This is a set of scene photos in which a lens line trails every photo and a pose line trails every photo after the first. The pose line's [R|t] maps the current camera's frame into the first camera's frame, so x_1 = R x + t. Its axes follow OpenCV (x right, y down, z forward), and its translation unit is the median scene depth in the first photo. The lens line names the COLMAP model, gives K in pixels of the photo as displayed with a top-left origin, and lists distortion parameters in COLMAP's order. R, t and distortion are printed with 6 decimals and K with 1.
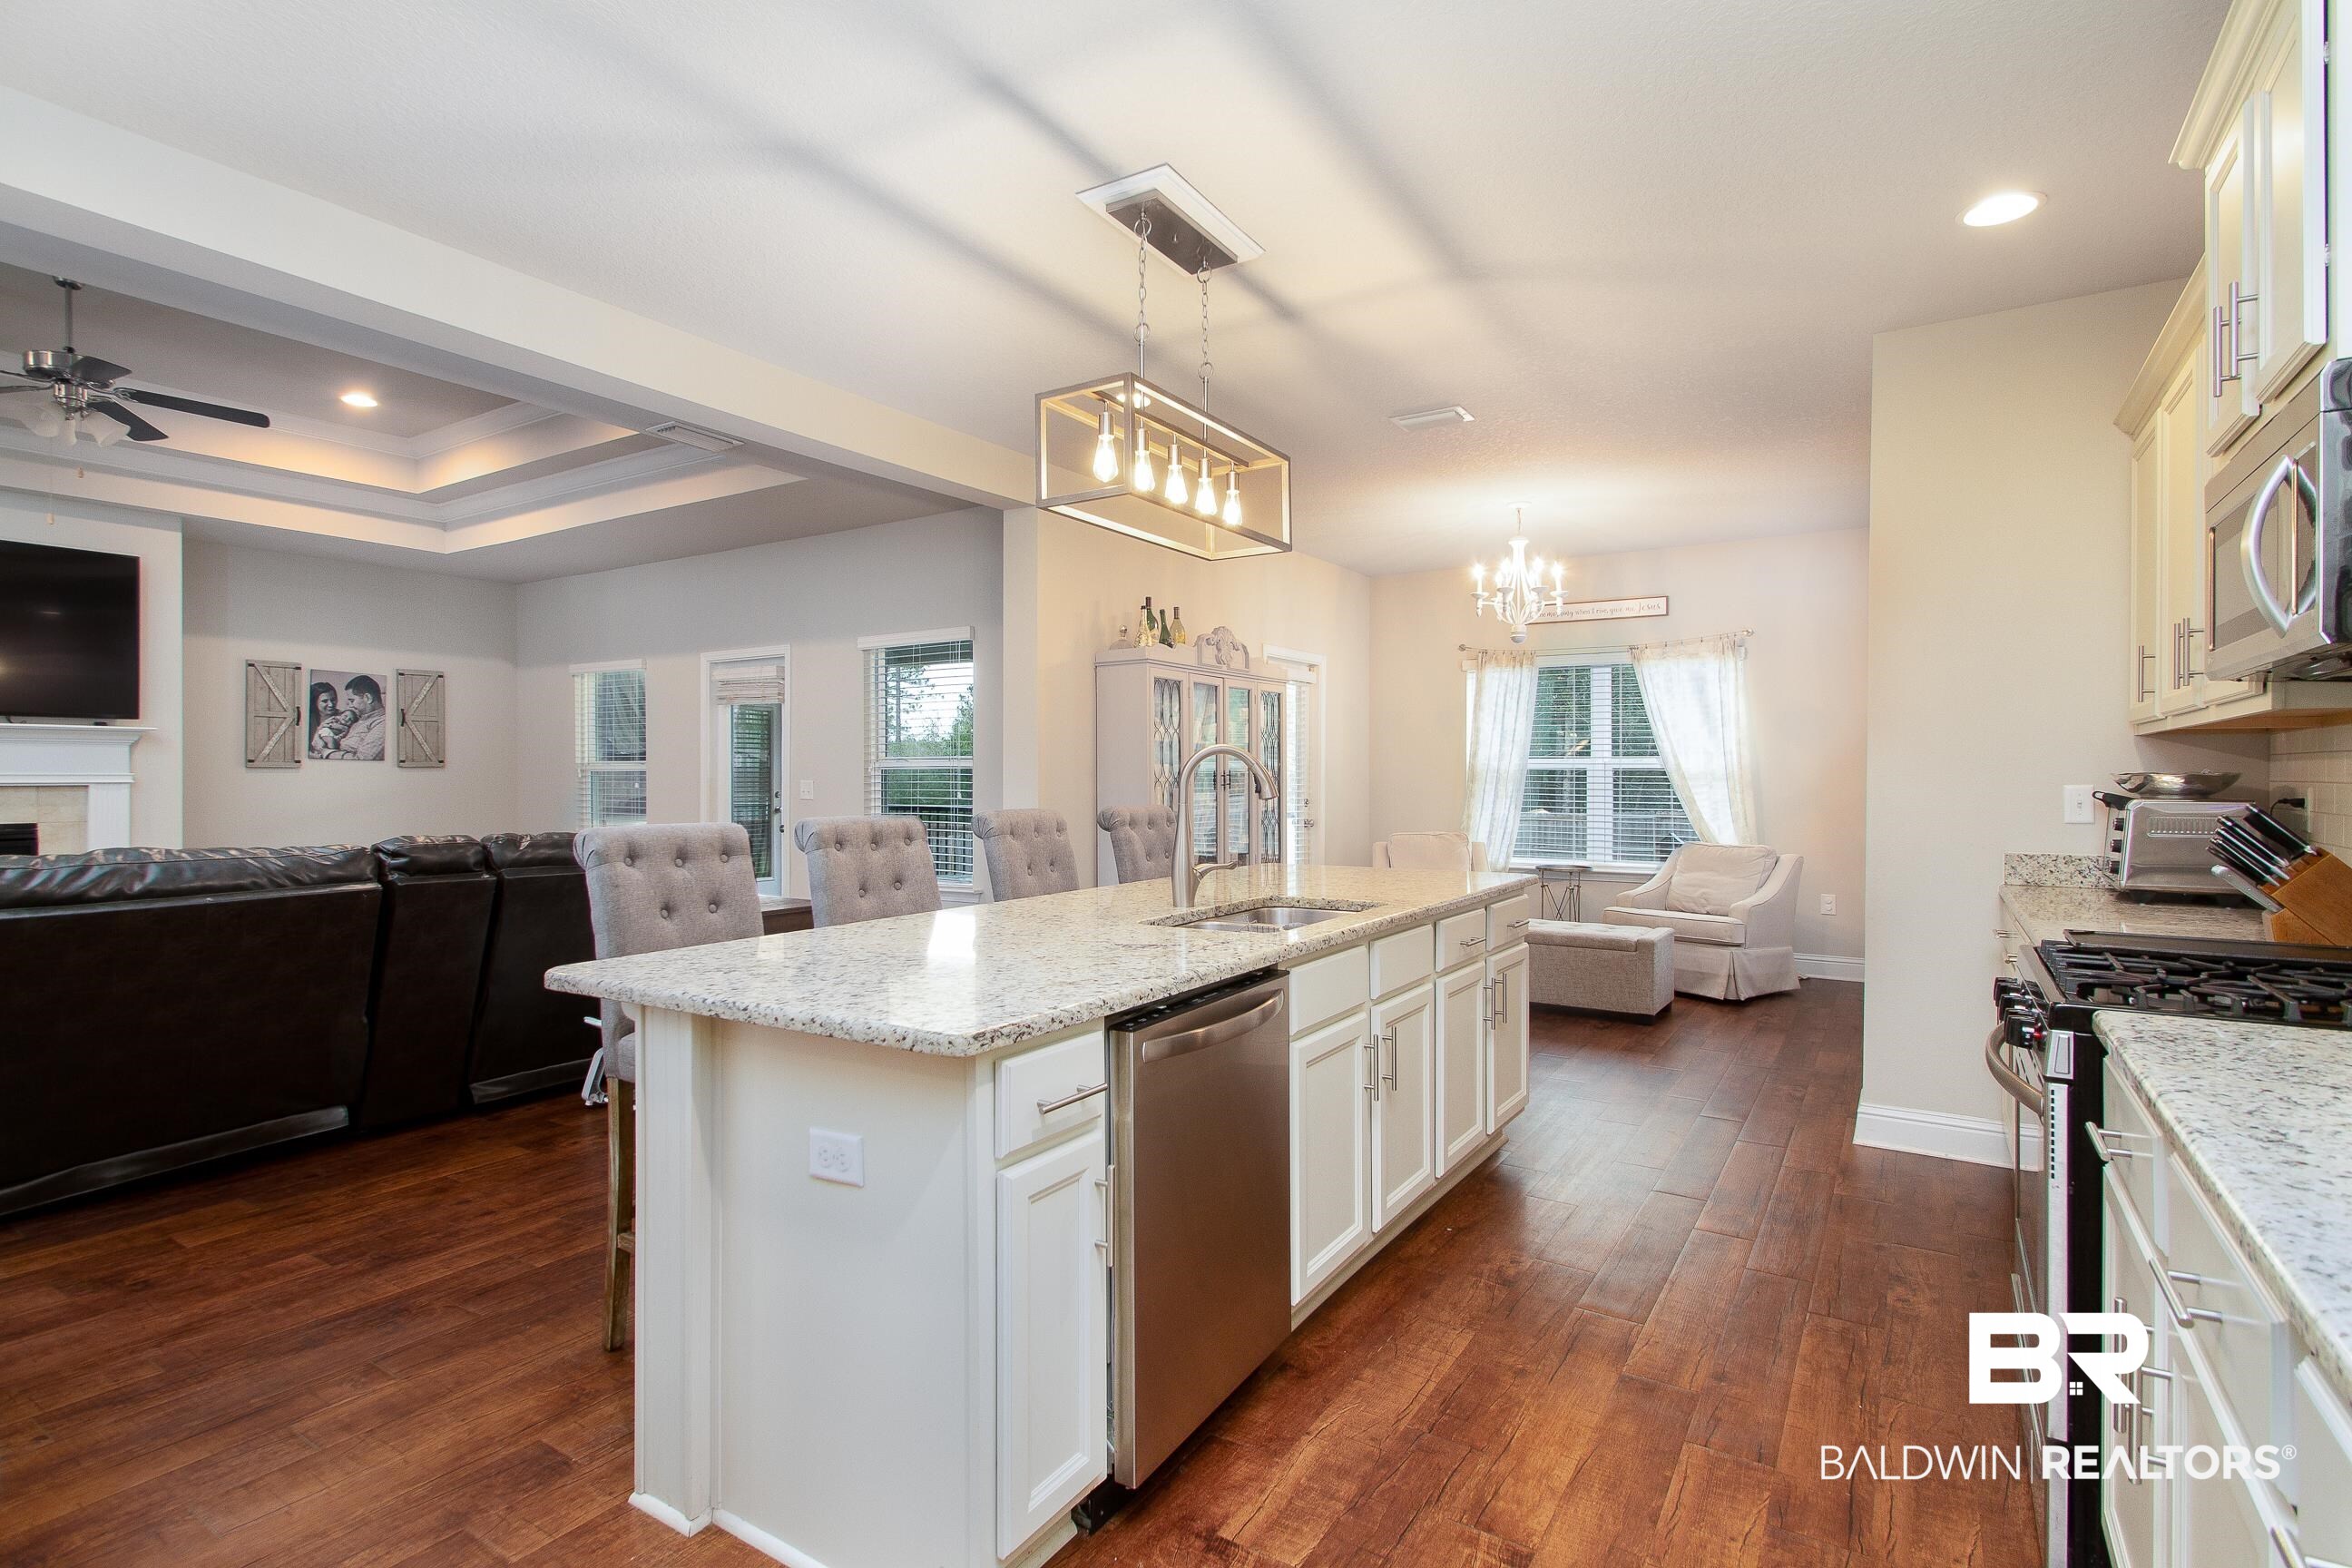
lens RADIAL K [[1164.1, 0, 1176.0], [0, 1164.1, 784.0], [0, 0, 1]] dist [0.024576, 0.000035]
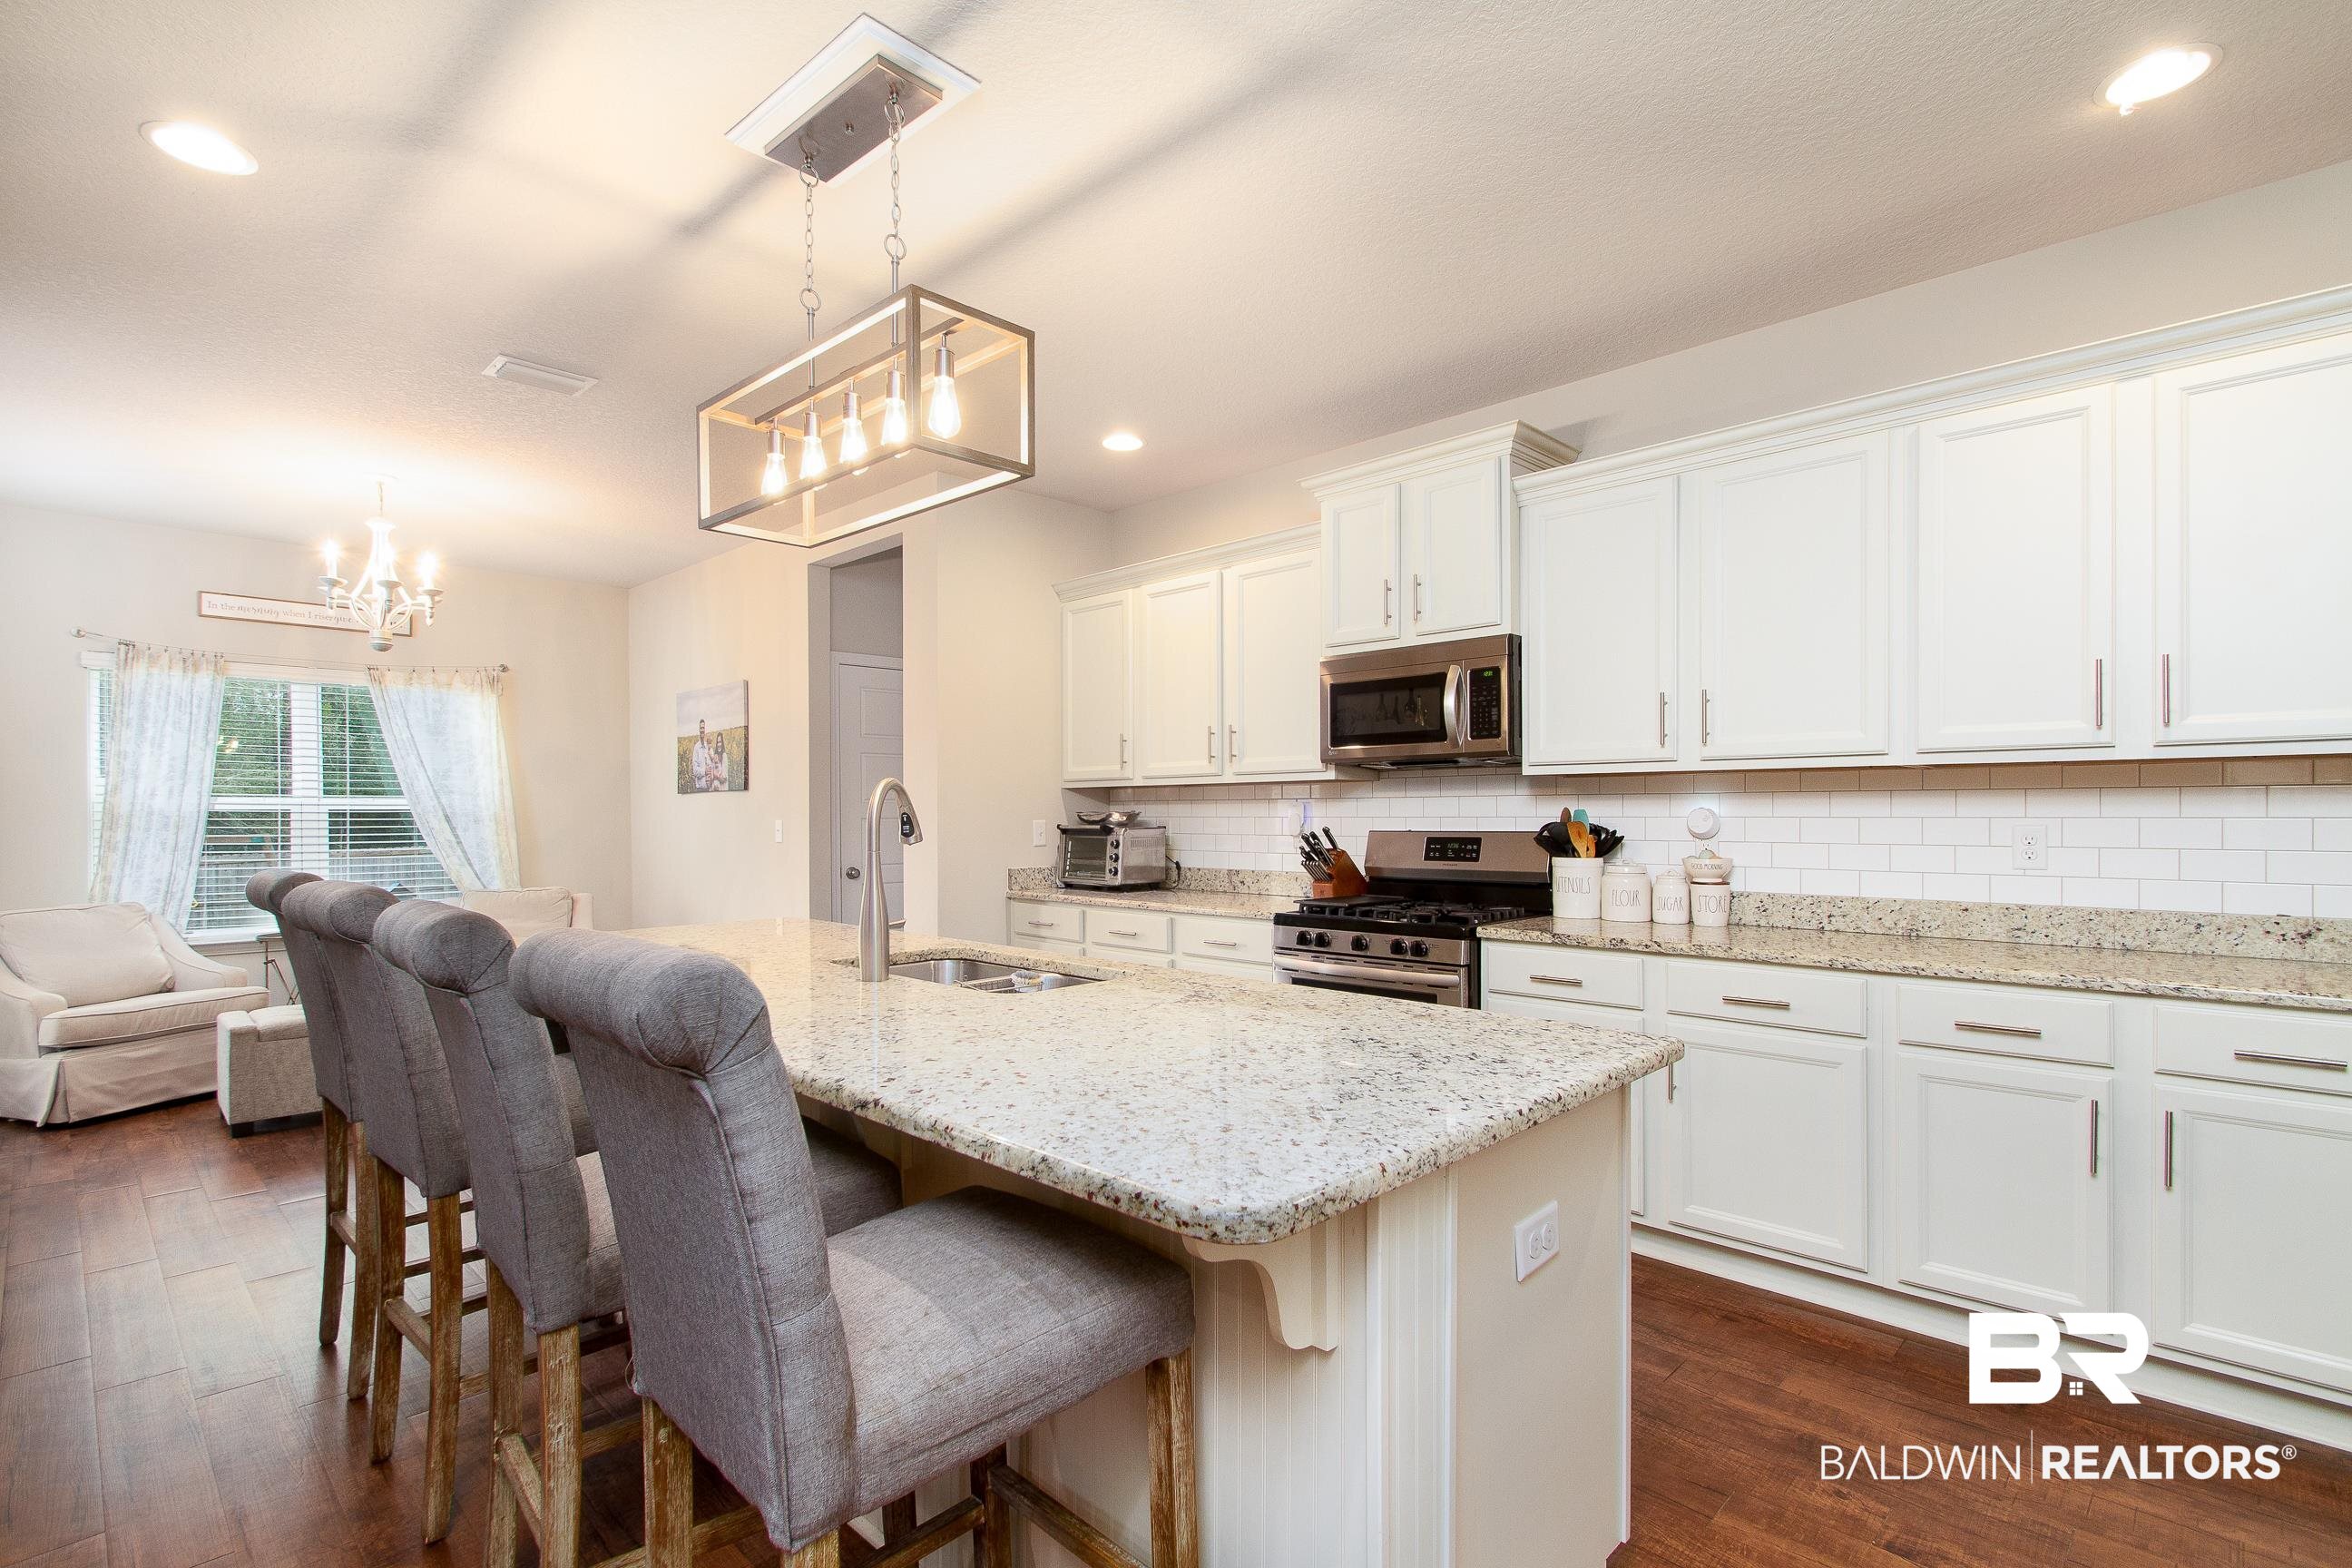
lens RADIAL K [[1105.4, 0, 1165.7], [0, 1105.4, 801.4], [0, 0, 1]] dist [0.002128, 0.000288]
pose [[0.192372, 0.006634, 0.981300, -0.289710], [0.013935, 0.999858, -0.009491, -0.003851], [-0.981223, 0.015500, 0.192252, 0.281168]]
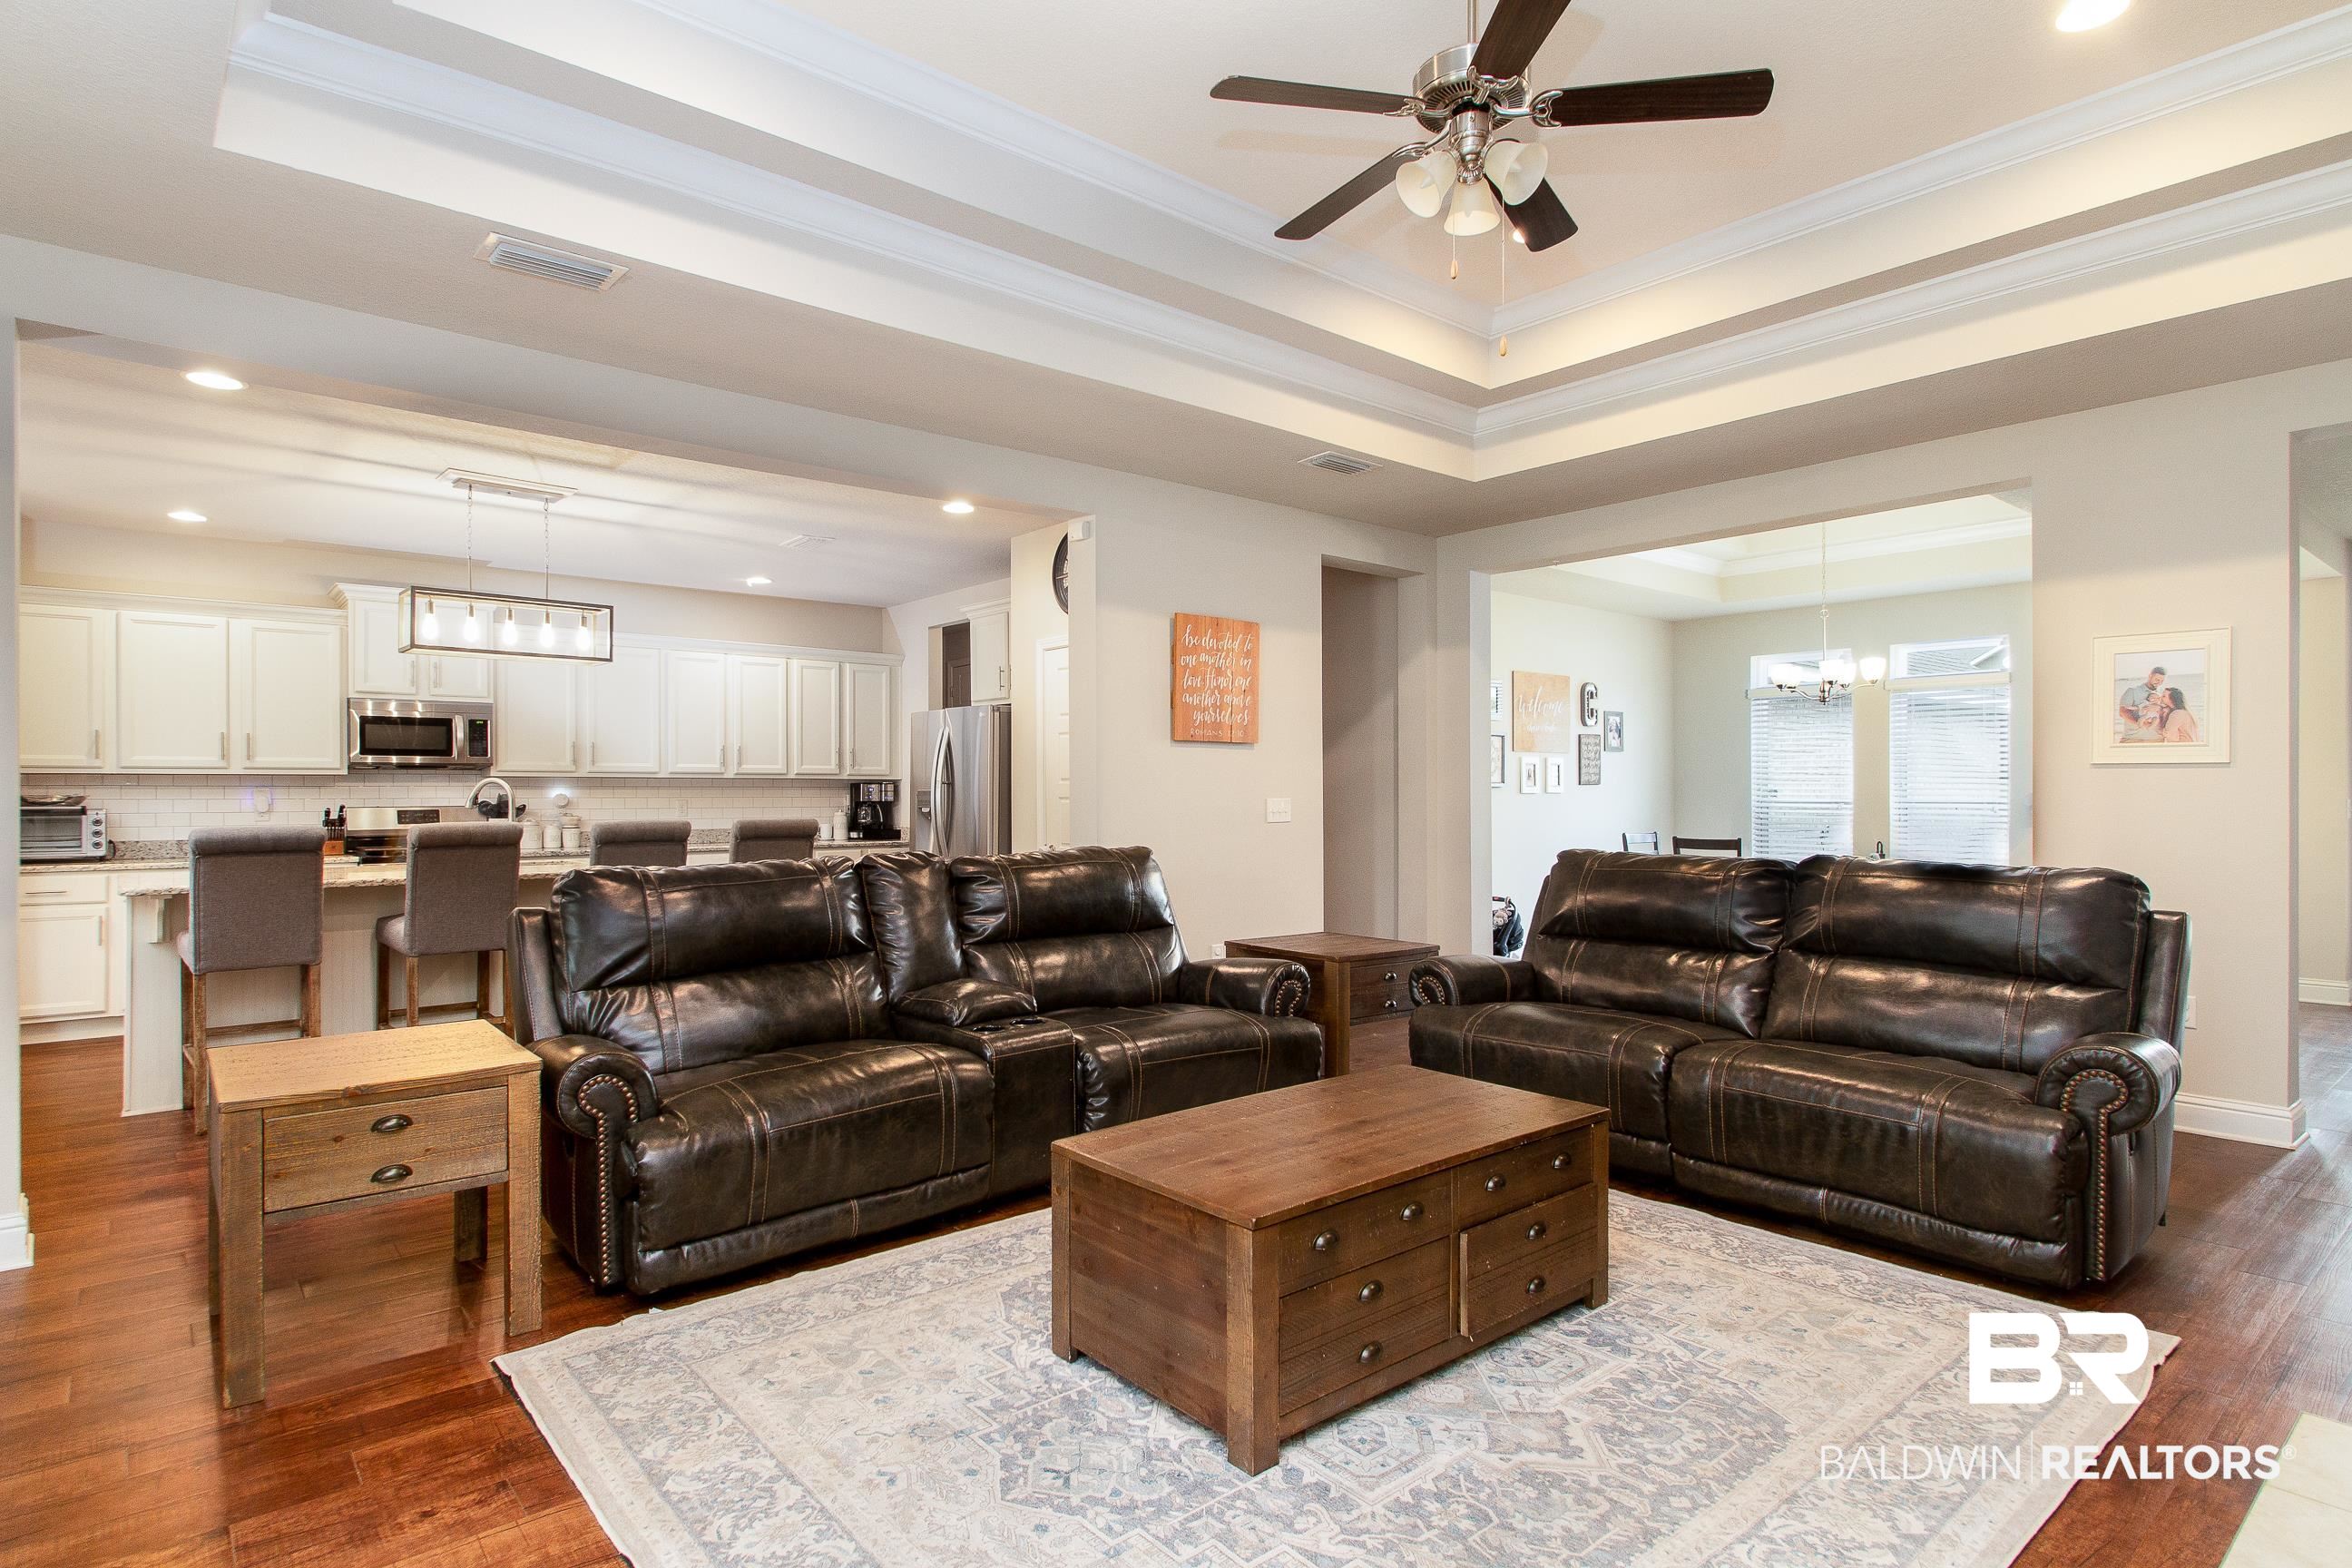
lens RADIAL K [[1219.0, 0, 1176.0], [0, 1219.0, 784.0], [0, 0, 1]] dist [0.000455, 0.000031]
pose [[-0.957017, 0.003089, 0.290016, -0.644460], [0.004093, 0.999988, 0.002858, -0.011624], [-0.290004, 0.003922, -0.957017, 1.043151]]
